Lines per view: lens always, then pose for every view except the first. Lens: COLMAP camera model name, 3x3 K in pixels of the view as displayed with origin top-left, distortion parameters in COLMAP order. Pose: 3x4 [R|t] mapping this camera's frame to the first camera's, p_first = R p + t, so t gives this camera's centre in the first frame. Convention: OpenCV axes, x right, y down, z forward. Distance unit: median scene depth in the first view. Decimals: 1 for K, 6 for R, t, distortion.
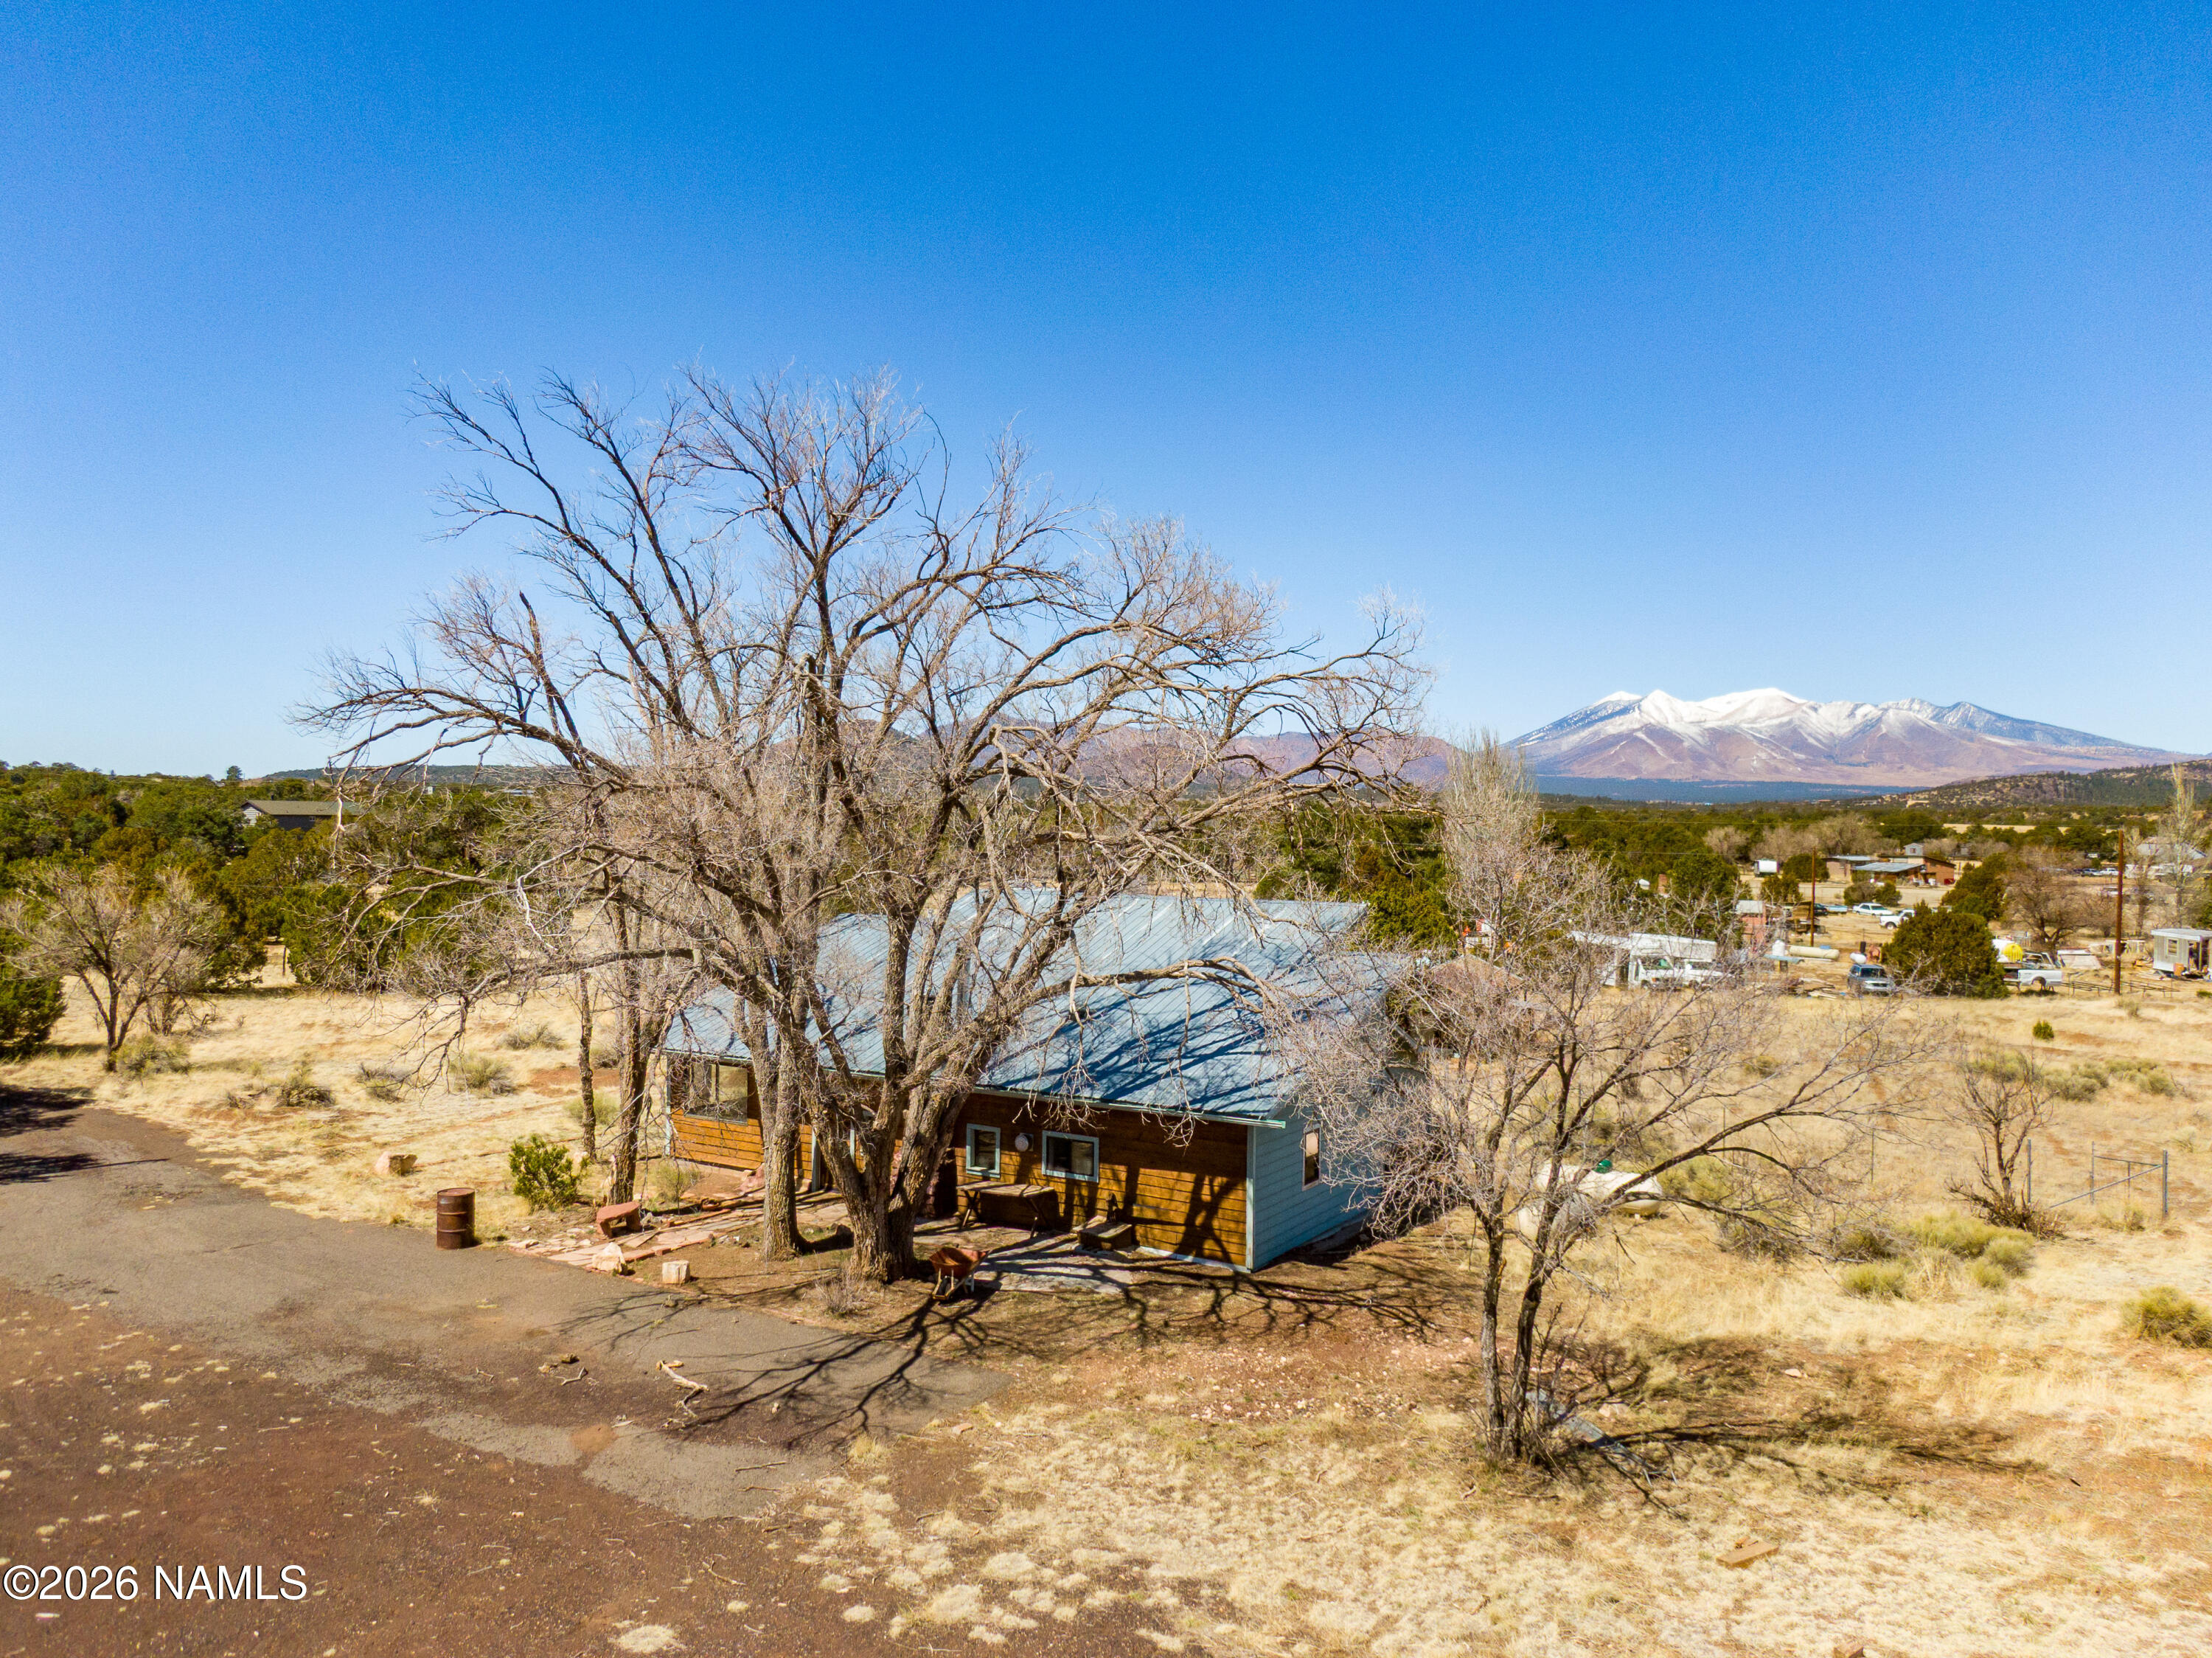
lens RADIAL K [[1658.5, 0, 1100.7], [0, 1658.5, 818.9], [0, 0, 1]] dist [0.033323, -0.059957]
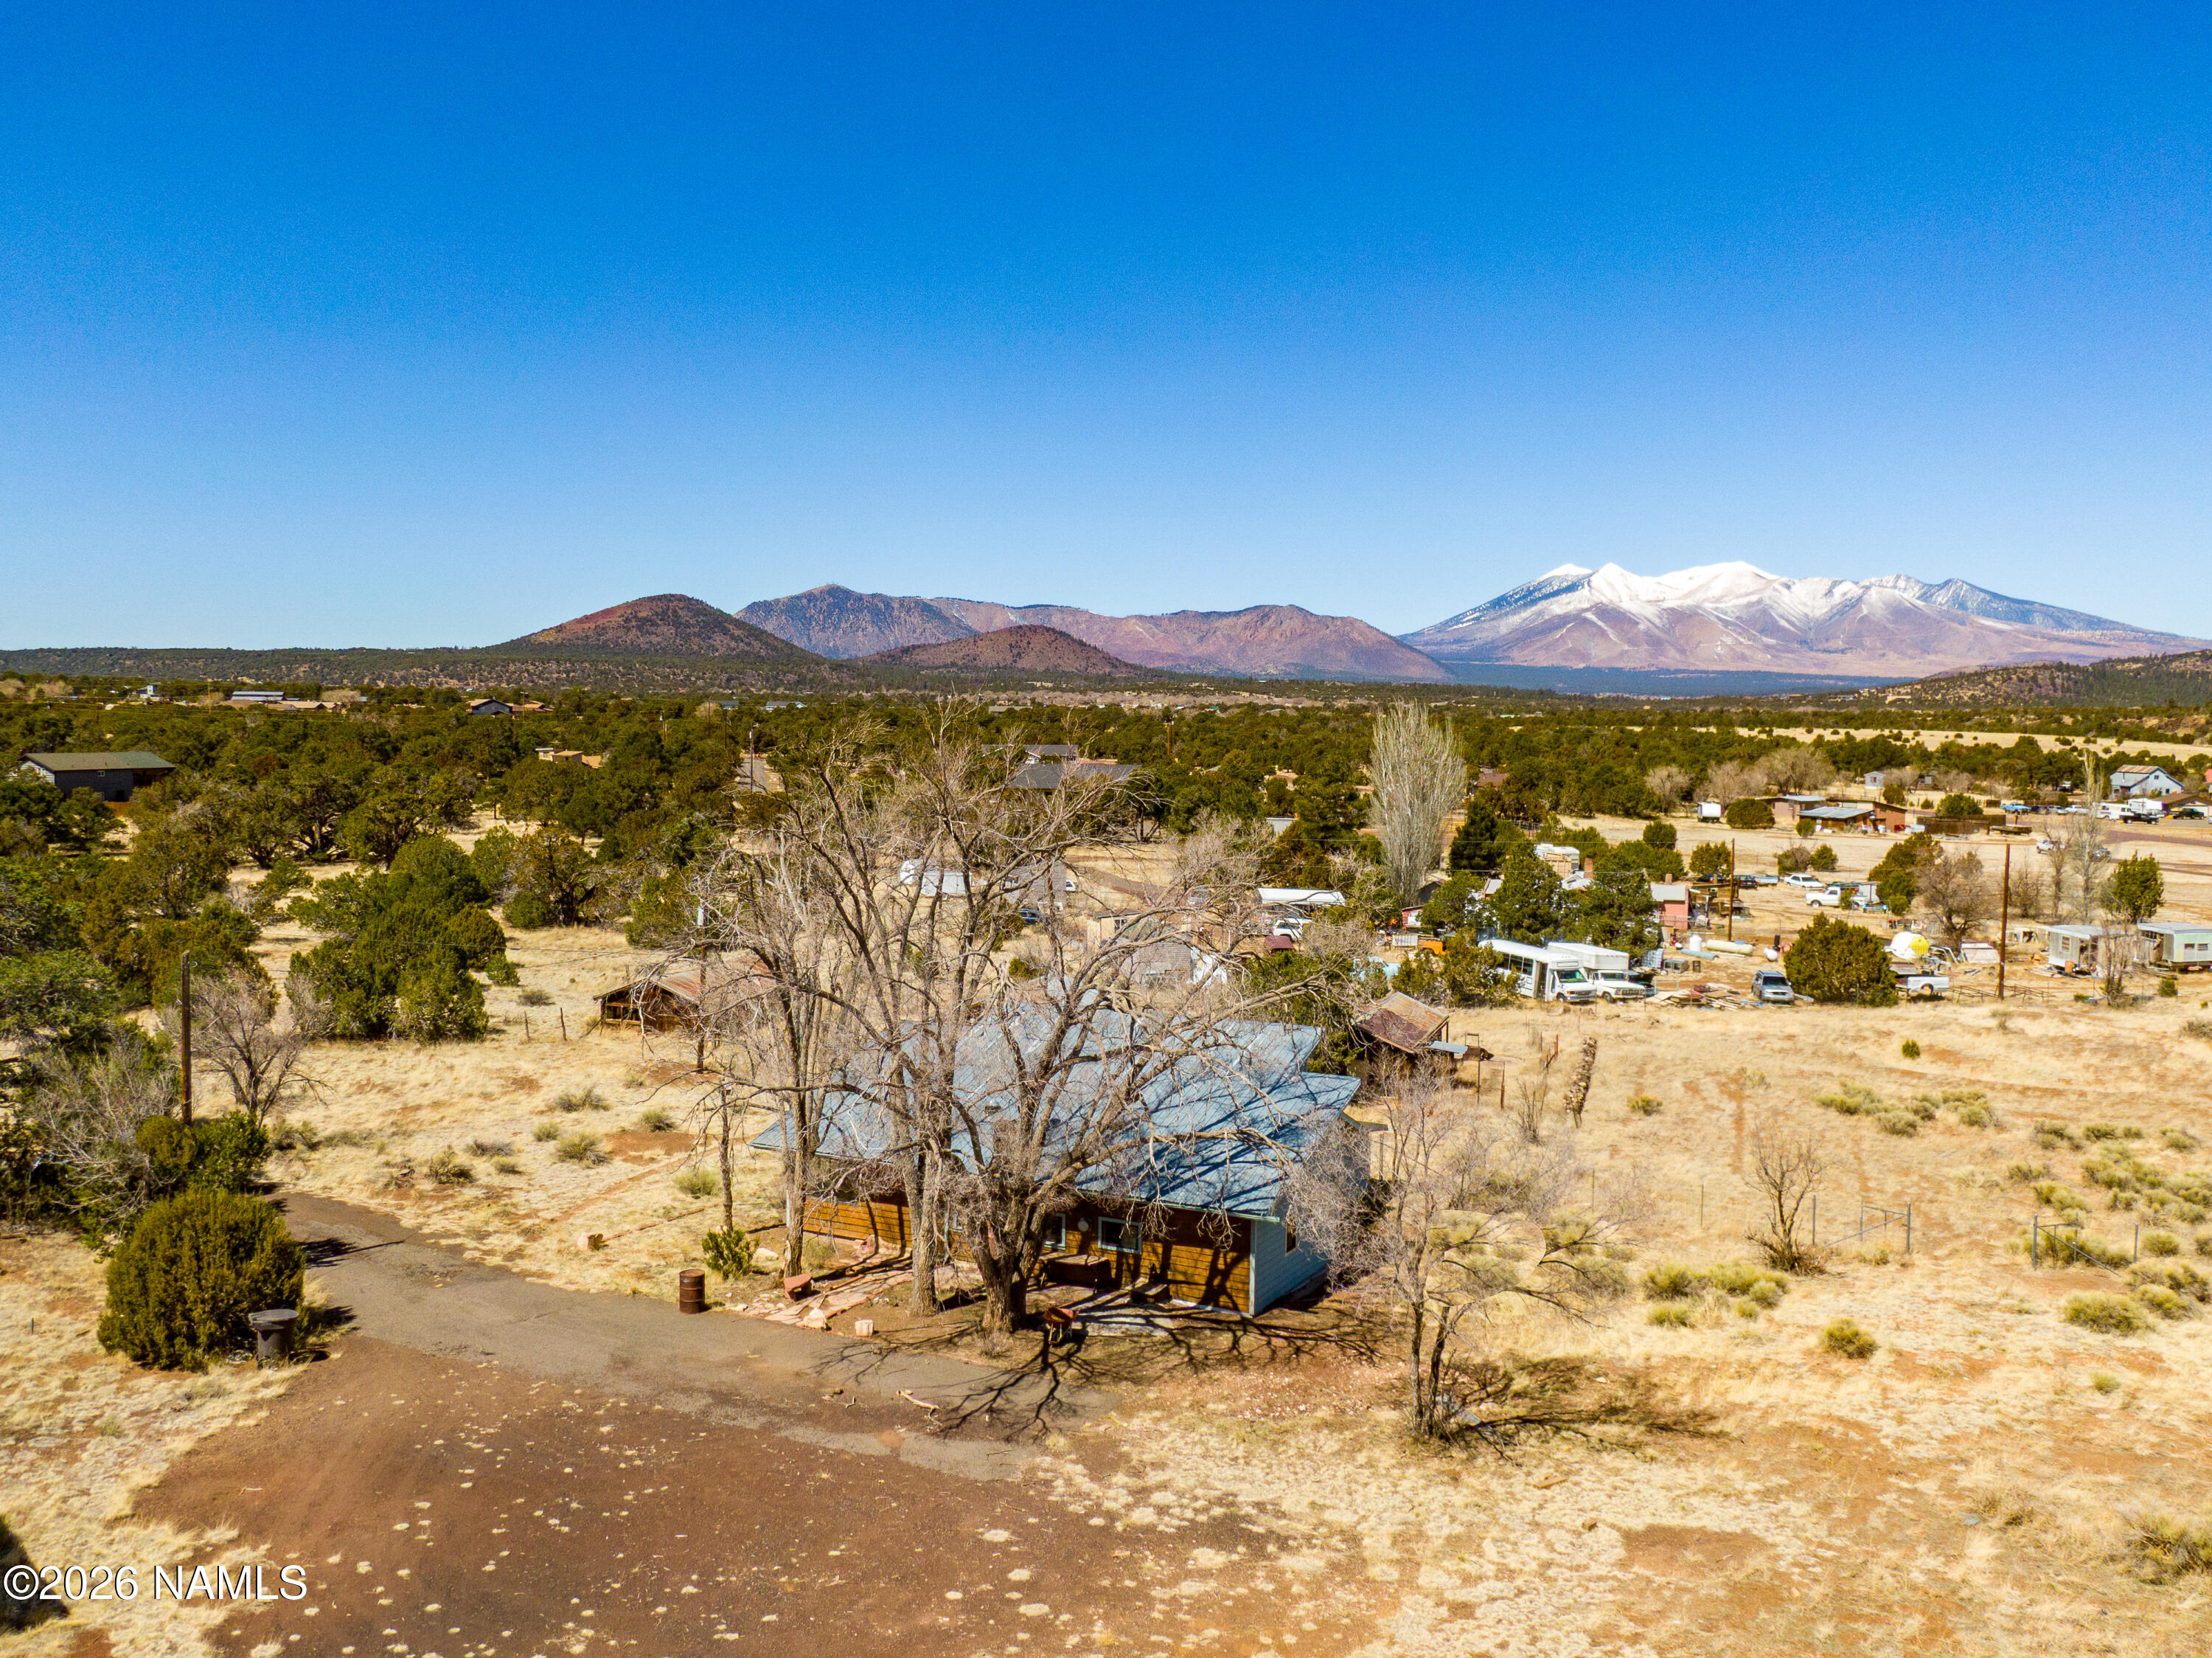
lens RADIAL K [[2007.2, 0, 1106.0], [0, 2007.2, 829.0], [0, 0, 1]] dist [0.021541, 0.008170]
pose [[0.997014, -0.004248, 0.077103, -0.200115], [-0.000690, 0.997956, 0.063902, -0.310135], [-0.077217, -0.063764, 0.994973, -0.830553]]
